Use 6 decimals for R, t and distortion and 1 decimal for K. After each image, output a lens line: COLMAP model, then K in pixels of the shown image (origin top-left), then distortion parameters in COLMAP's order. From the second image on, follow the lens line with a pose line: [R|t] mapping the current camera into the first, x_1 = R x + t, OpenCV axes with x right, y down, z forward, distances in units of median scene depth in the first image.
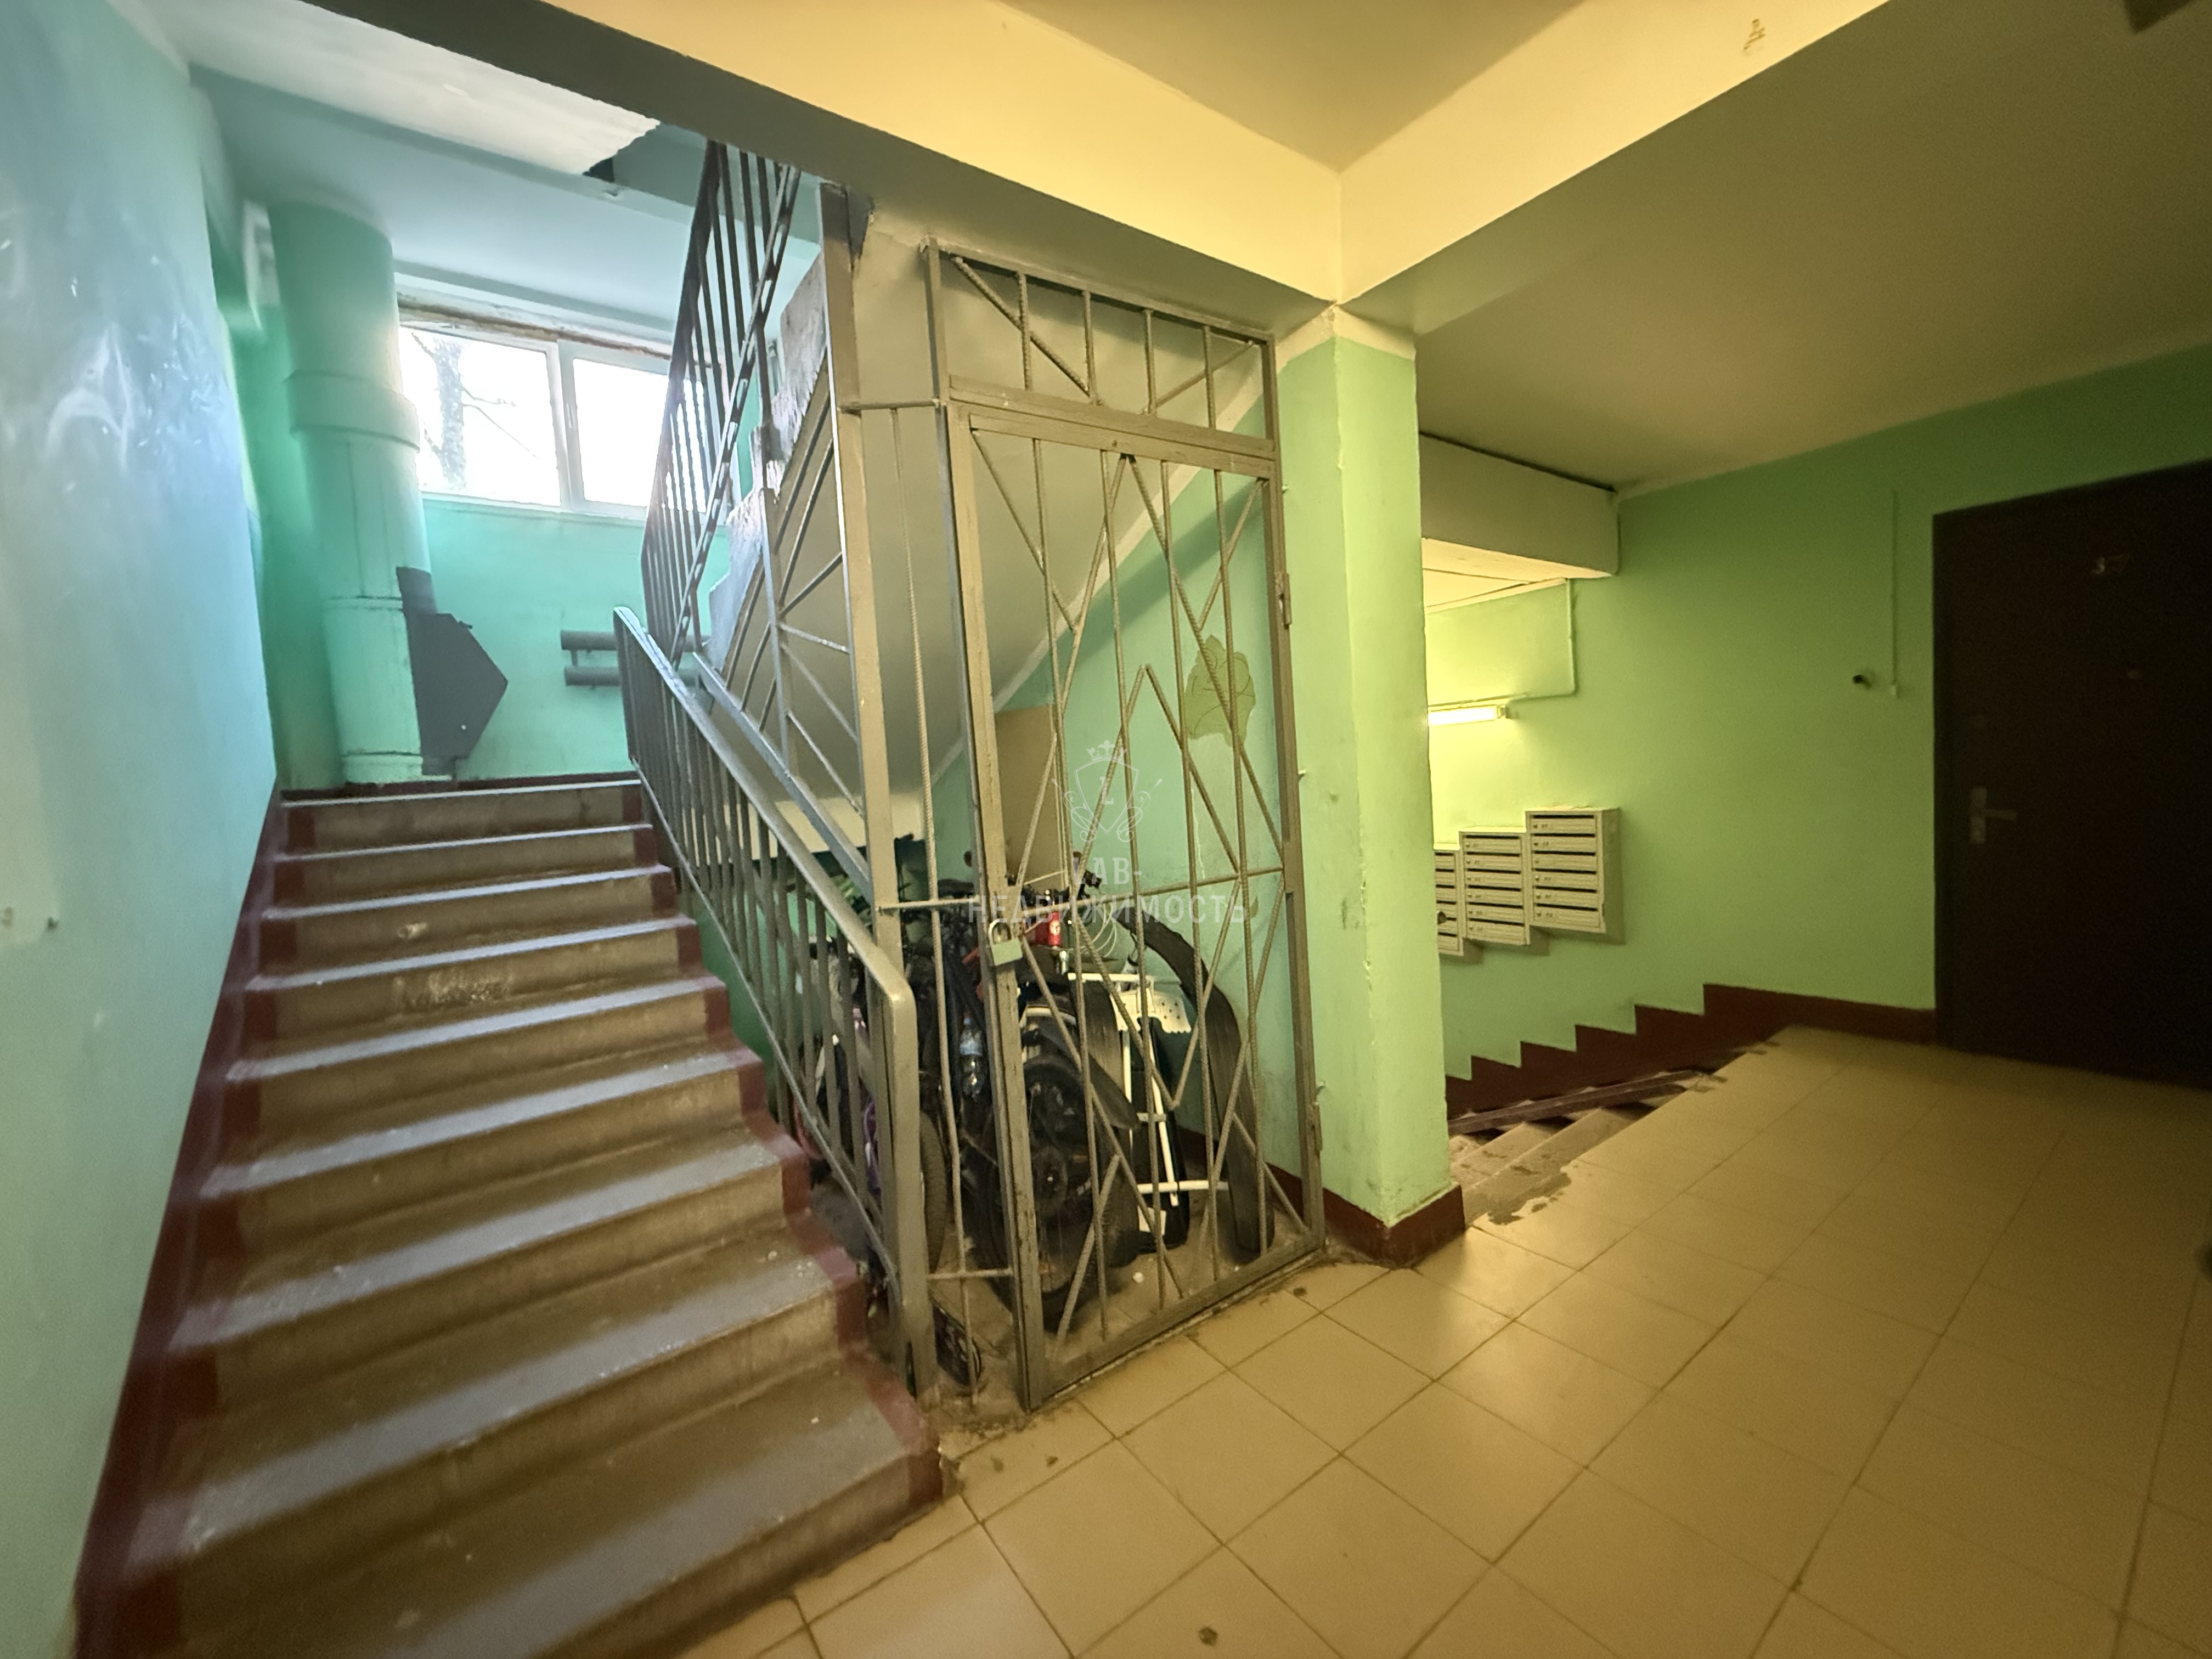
lens RADIAL K [[880.7, 0, 1105.3], [0, 880.7, 825.3], [0, 0, 1]] dist [-0.001183, 0.000277]
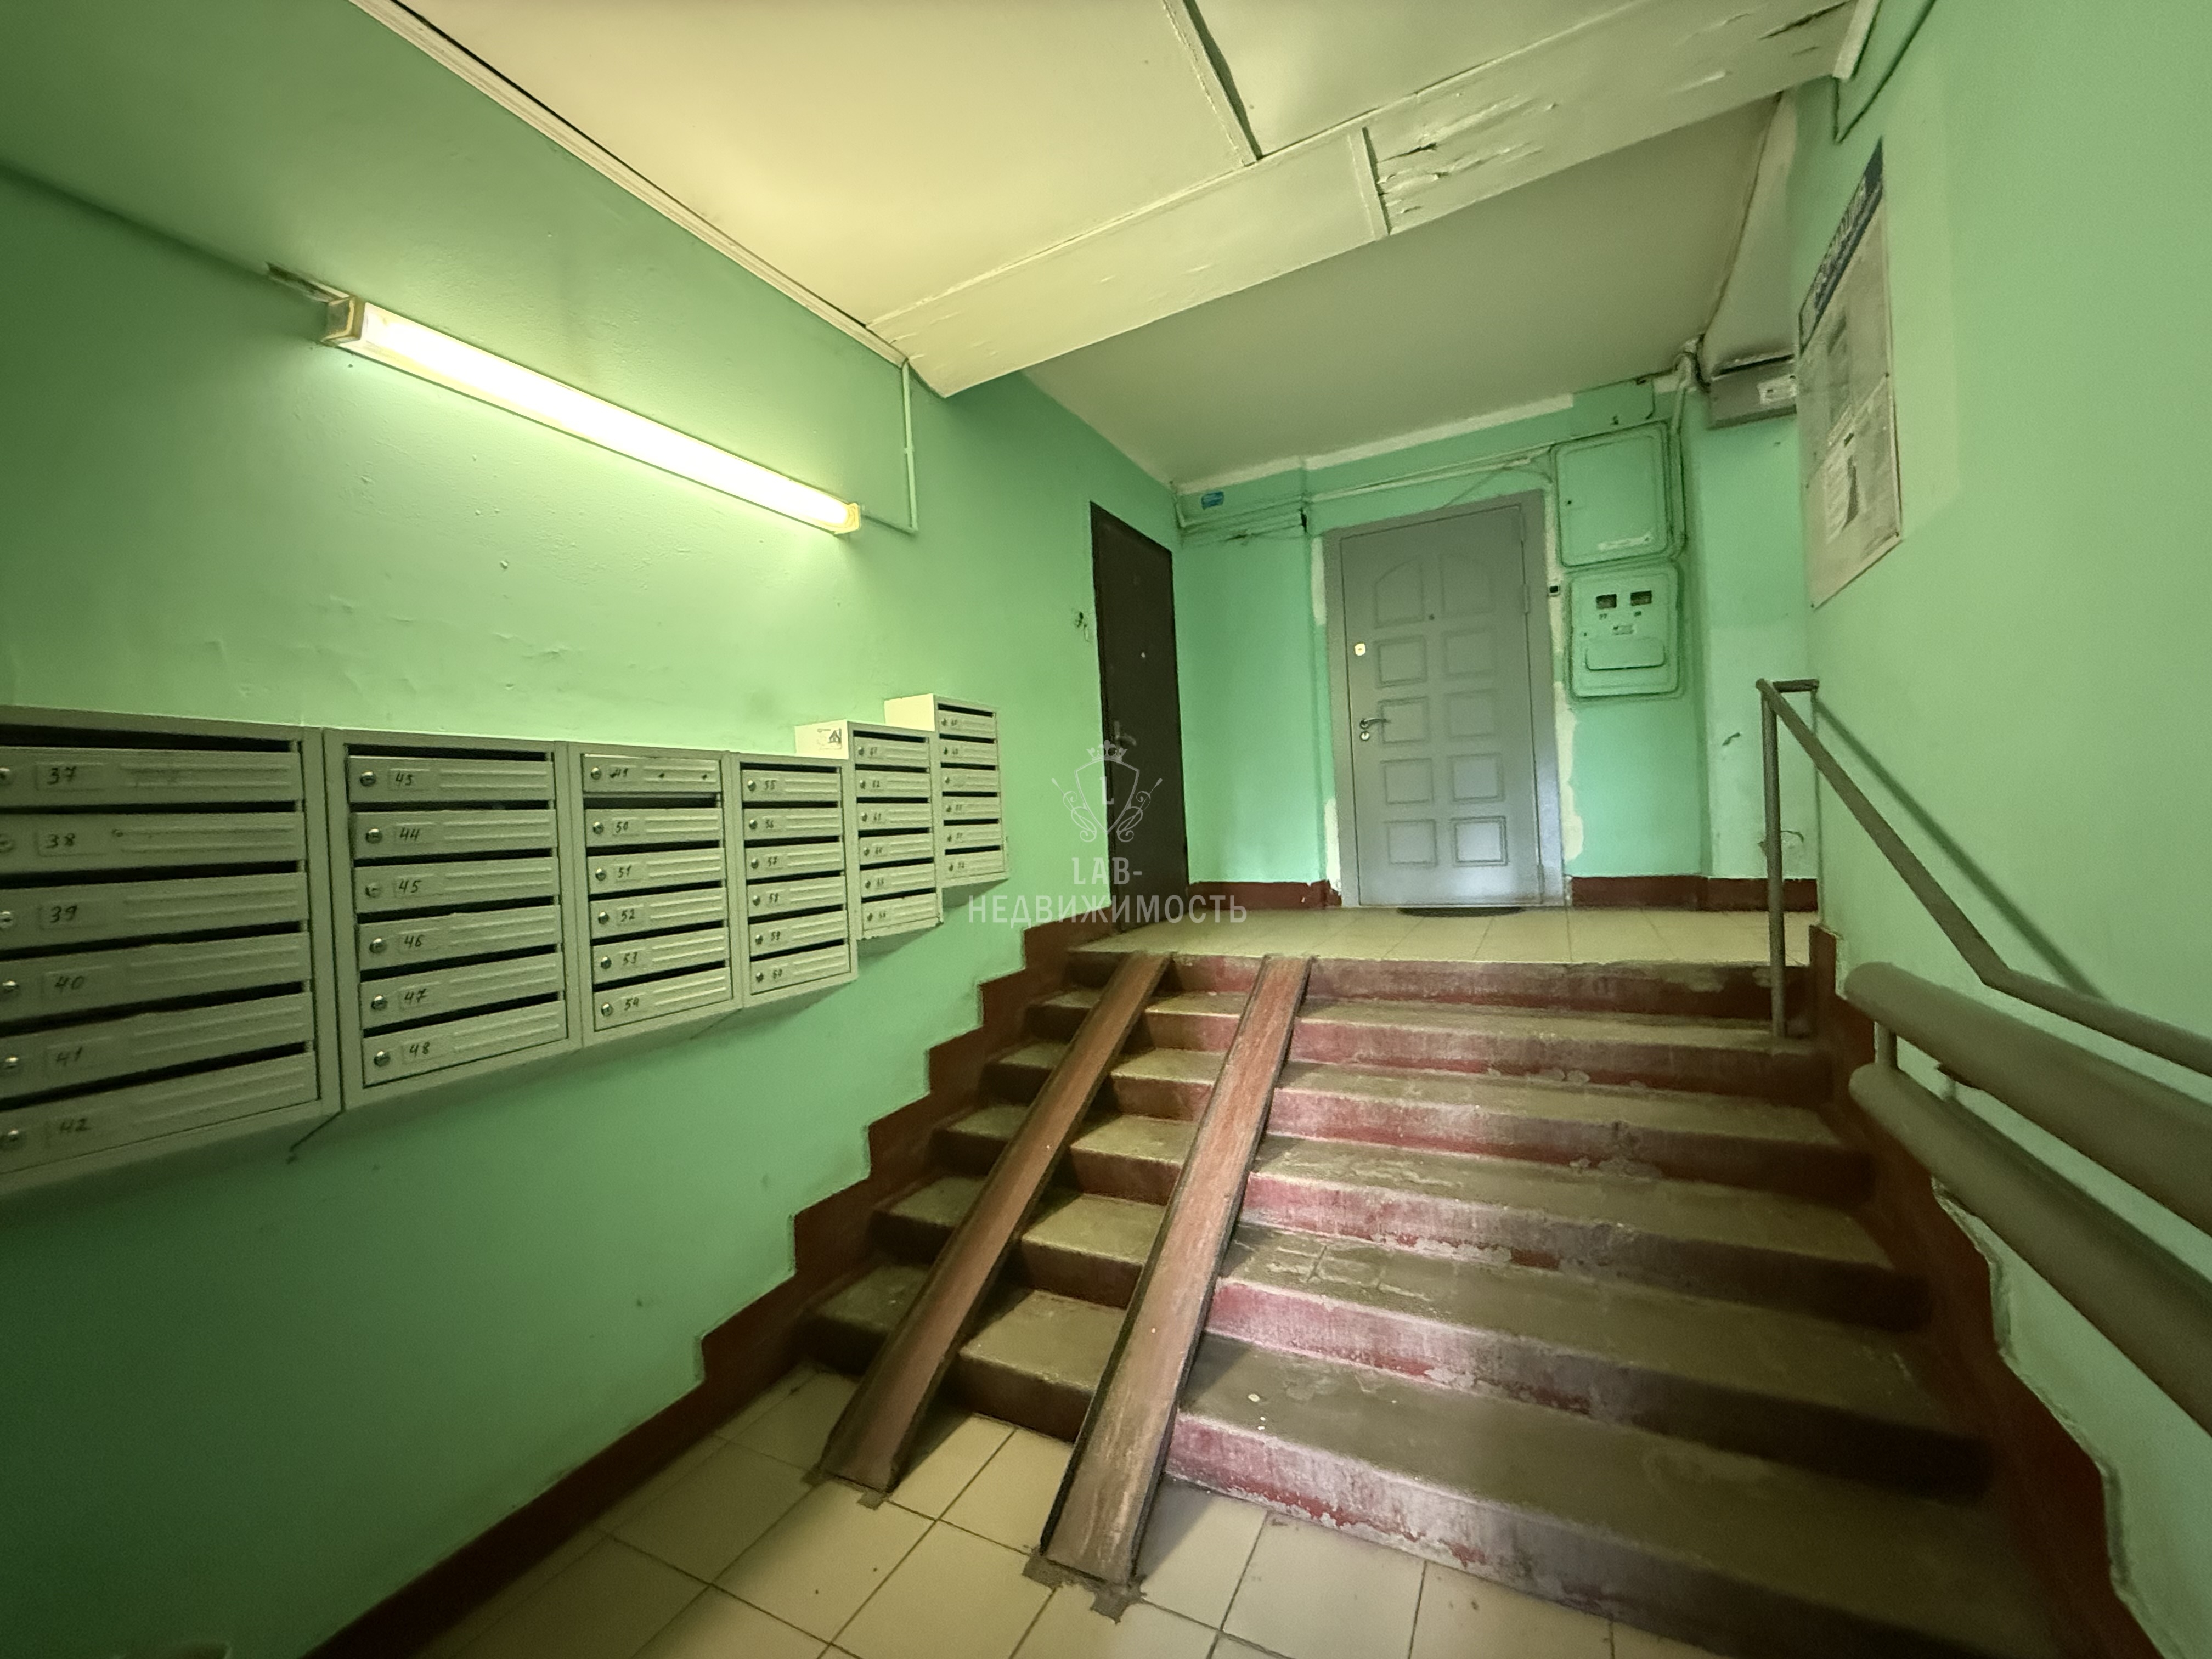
lens RADIAL K [[880.7, 0, 1105.3], [0, 880.7, 825.3], [0, 0, 1]] dist [-0.001183, 0.000277]
pose [[-0.440579, 0.099597, 0.892172, -0.102901], [0.147986, 0.988288, -0.037248, 0.110249], [-0.885432, 0.115618, -0.450158, 1.167663]]
